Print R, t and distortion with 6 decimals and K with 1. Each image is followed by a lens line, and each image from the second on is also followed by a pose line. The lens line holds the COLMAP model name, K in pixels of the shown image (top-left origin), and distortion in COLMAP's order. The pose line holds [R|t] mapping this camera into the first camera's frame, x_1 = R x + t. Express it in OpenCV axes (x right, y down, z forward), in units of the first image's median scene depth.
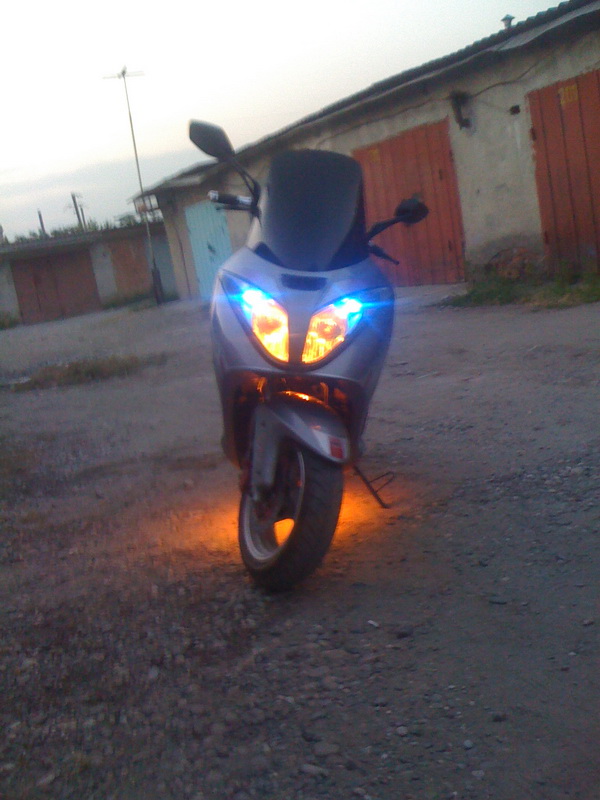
lens RADIAL K [[911.2, 0, 297.3], [0, 911.2, 399.8], [0, 0, 1]] dist [0.013691, 0.000000]
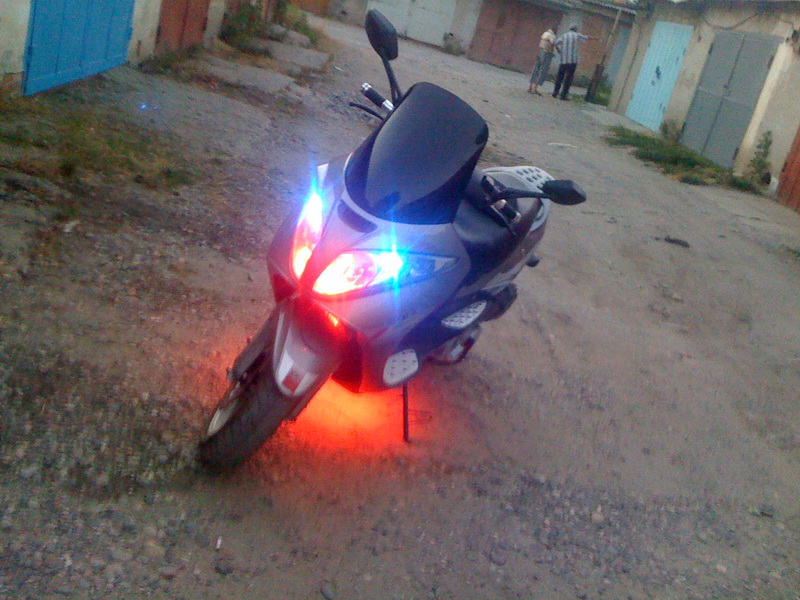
lens RADIAL K [[911.2, 0, 395.0], [0, 911.2, 296.8], [0, 0, 1]] dist [0.013691, 0.000000]
pose [[0.816216, 0.503580, -0.283194, 0.345925], [-0.454050, 0.862215, 0.224551, -0.282862], [0.357254, -0.054697, 0.932404, 0.089524]]
